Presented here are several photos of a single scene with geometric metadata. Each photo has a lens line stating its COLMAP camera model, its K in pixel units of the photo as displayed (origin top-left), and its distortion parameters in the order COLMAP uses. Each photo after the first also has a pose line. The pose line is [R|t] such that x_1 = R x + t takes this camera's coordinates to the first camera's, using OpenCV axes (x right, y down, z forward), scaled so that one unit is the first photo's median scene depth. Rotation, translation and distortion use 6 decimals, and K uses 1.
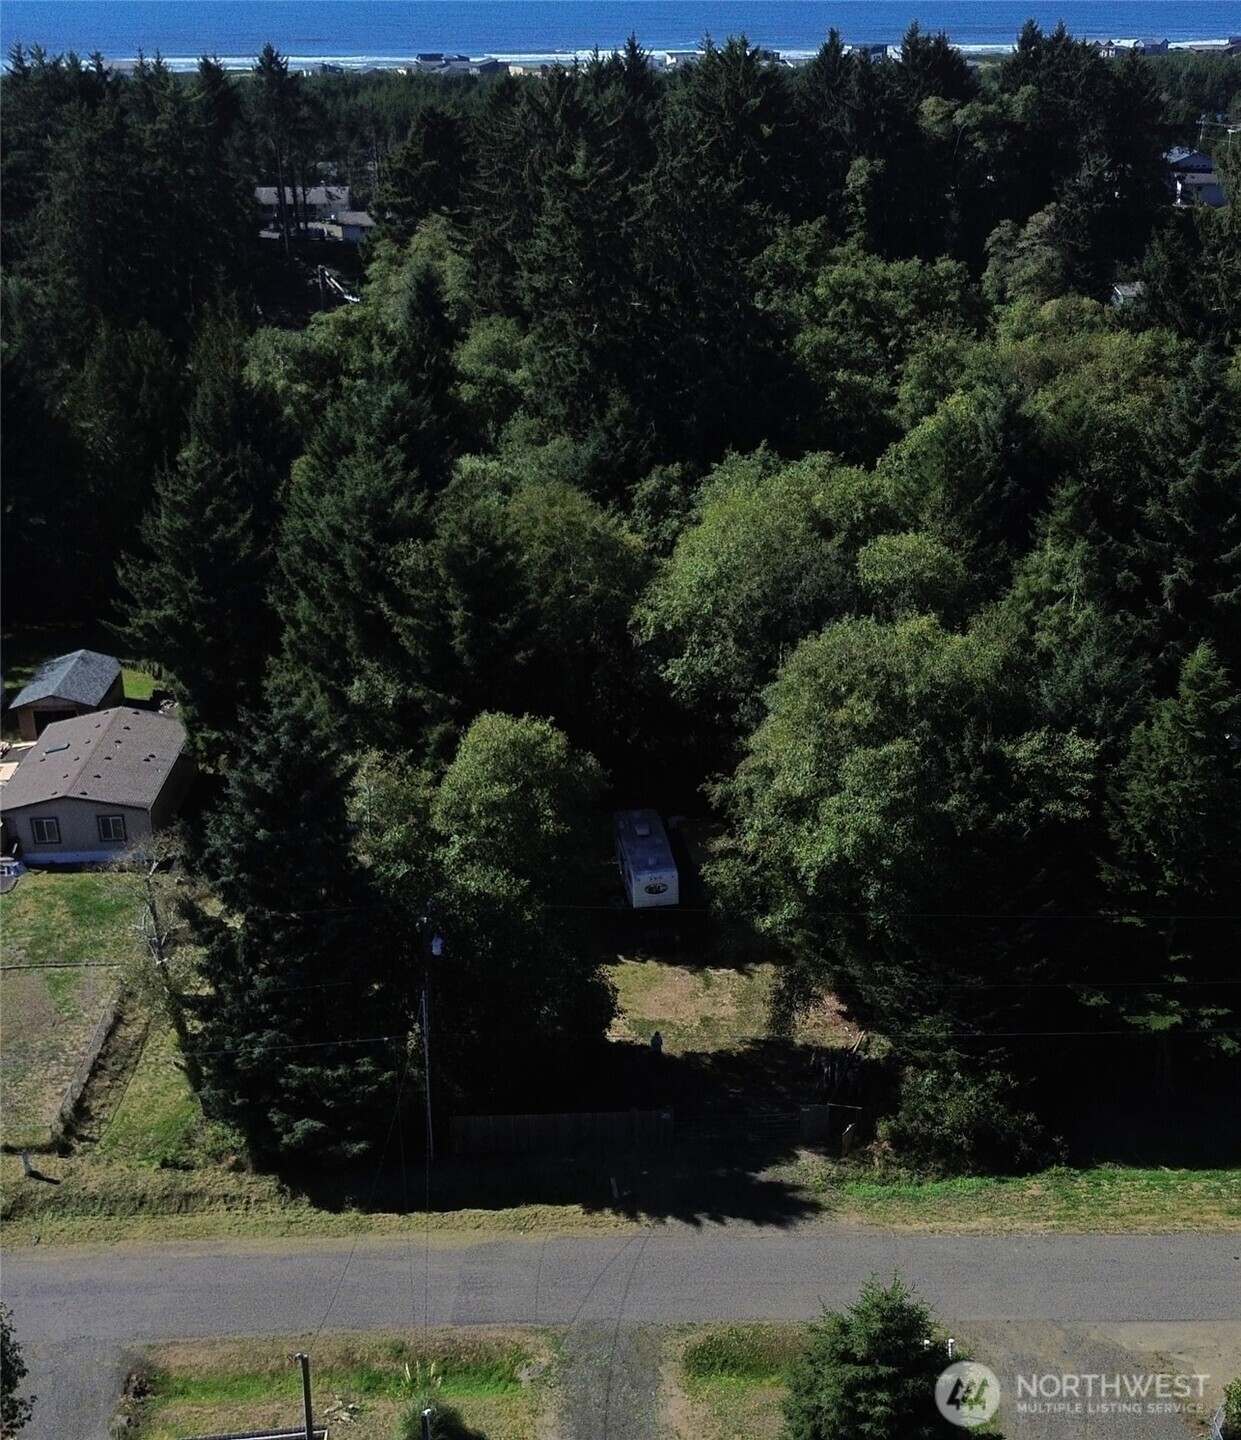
lens RADIAL K [[1873.8, 0, 628.4], [0, 1873.8, 709.1], [0, 0, 1]] dist [0.108661, 0.000000]
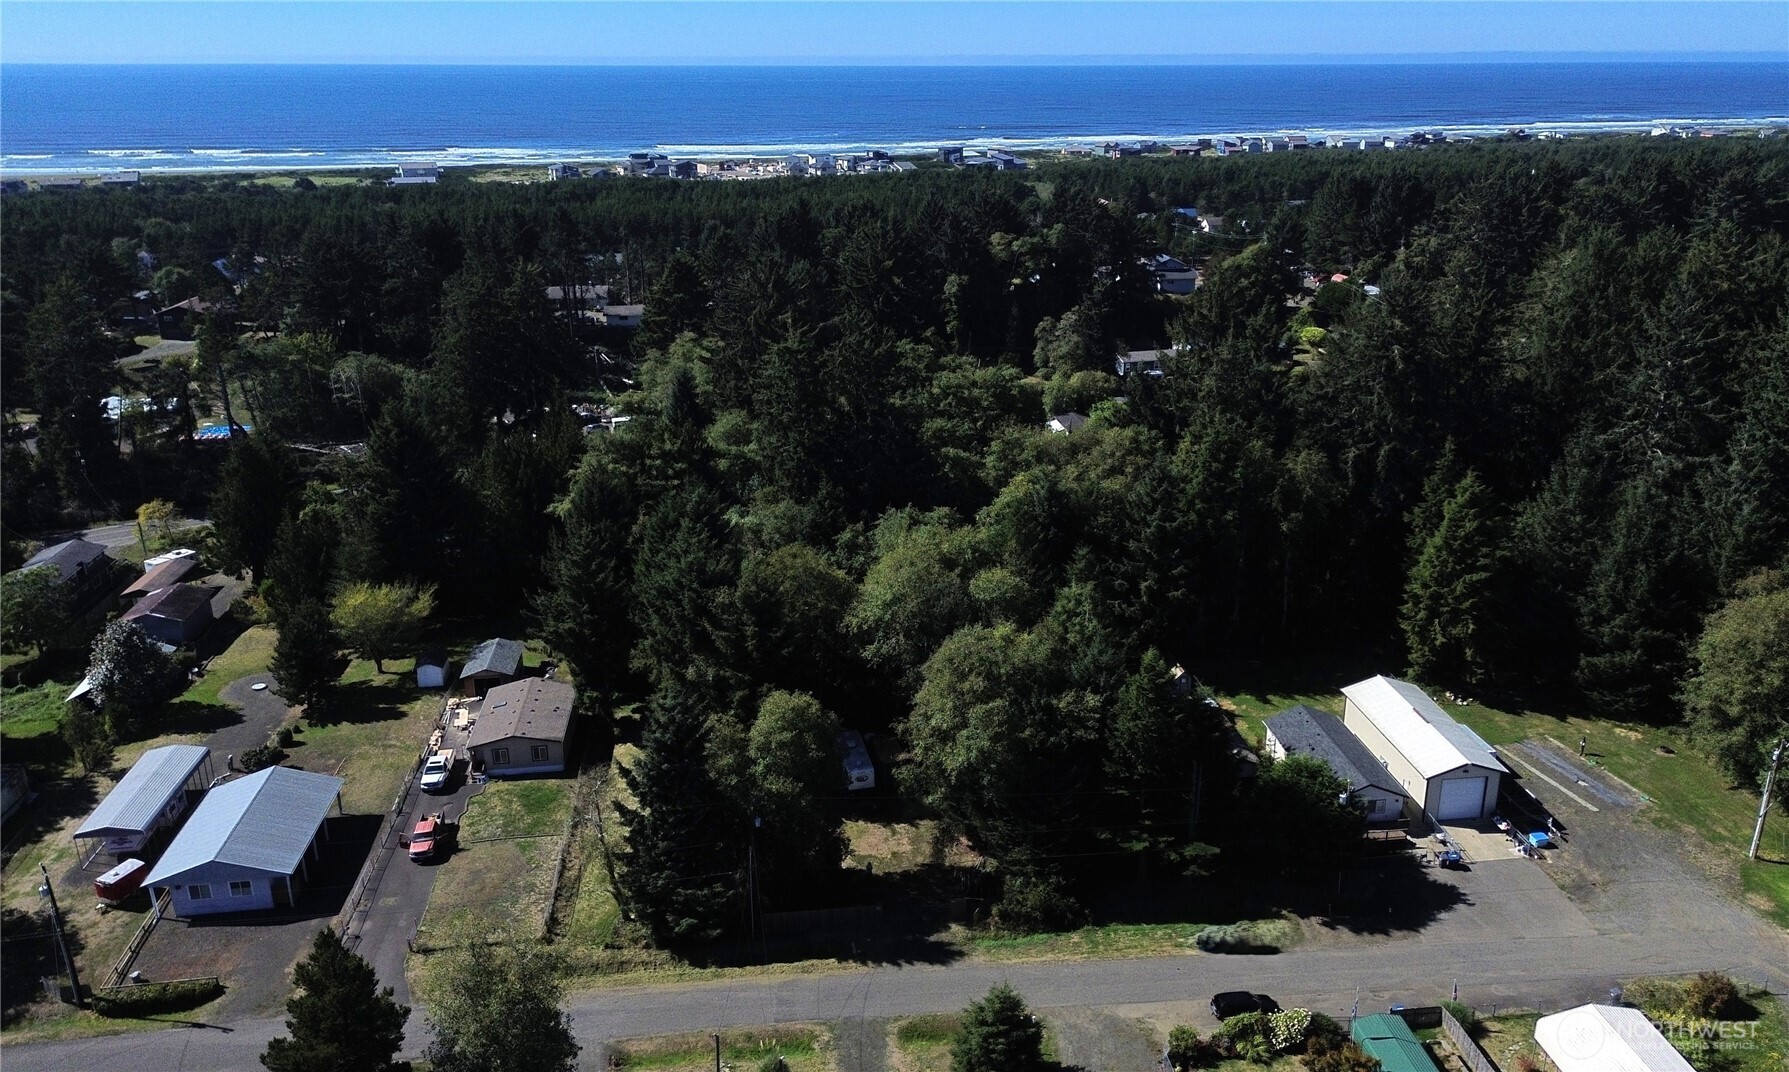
lens RADIAL K [[1389.7, 0, 894.8], [0, 1389.7, 547.6], [0, 0, 1]] dist [0.094332, -0.007654]
pose [[0.996592, -0.022589, 0.079339, -0.057712], [0.026042, 0.998746, -0.042750, -0.069367], [-0.078274, 0.044670, 0.995931, -0.339509]]
